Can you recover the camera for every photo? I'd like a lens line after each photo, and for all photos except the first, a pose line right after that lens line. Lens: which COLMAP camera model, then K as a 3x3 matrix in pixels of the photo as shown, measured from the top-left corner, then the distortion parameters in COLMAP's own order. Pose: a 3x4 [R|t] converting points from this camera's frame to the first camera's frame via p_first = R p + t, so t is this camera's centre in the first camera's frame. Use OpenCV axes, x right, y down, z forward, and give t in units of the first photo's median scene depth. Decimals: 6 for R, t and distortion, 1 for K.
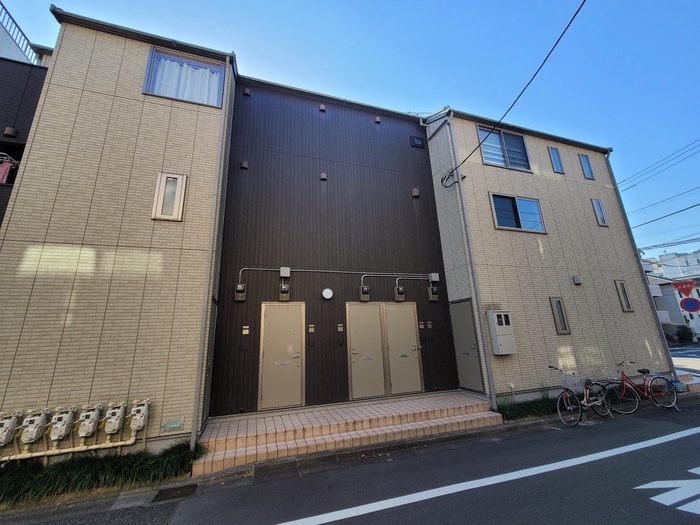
lens RADIAL K [[281.3, 0, 350.0], [0, 281.3, 262.5], [0, 0, 1]] dist [-0.000930, 0.000035]
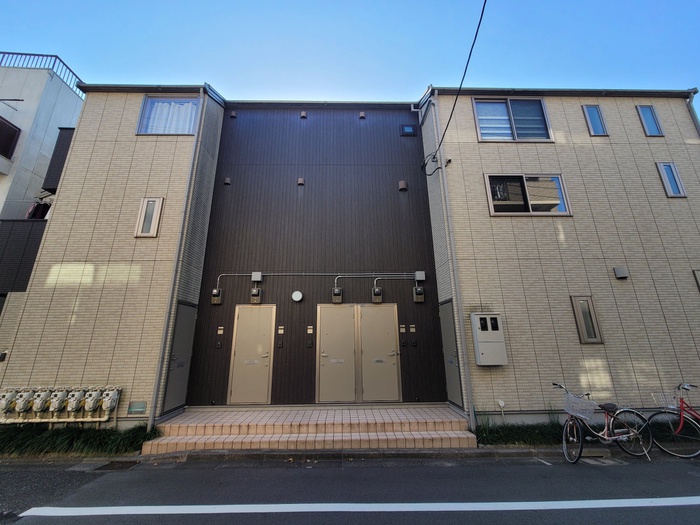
lens RADIAL K [[281.3, 0, 350.0], [0, 281.3, 262.5], [0, 0, 1]] dist [-0.000930, 0.000035]
pose [[0.957405, -0.049365, -0.284496, 0.424888], [0.048286, 0.998775, -0.010810, 0.009931], [0.284681, -0.003387, 0.958616, 0.082180]]
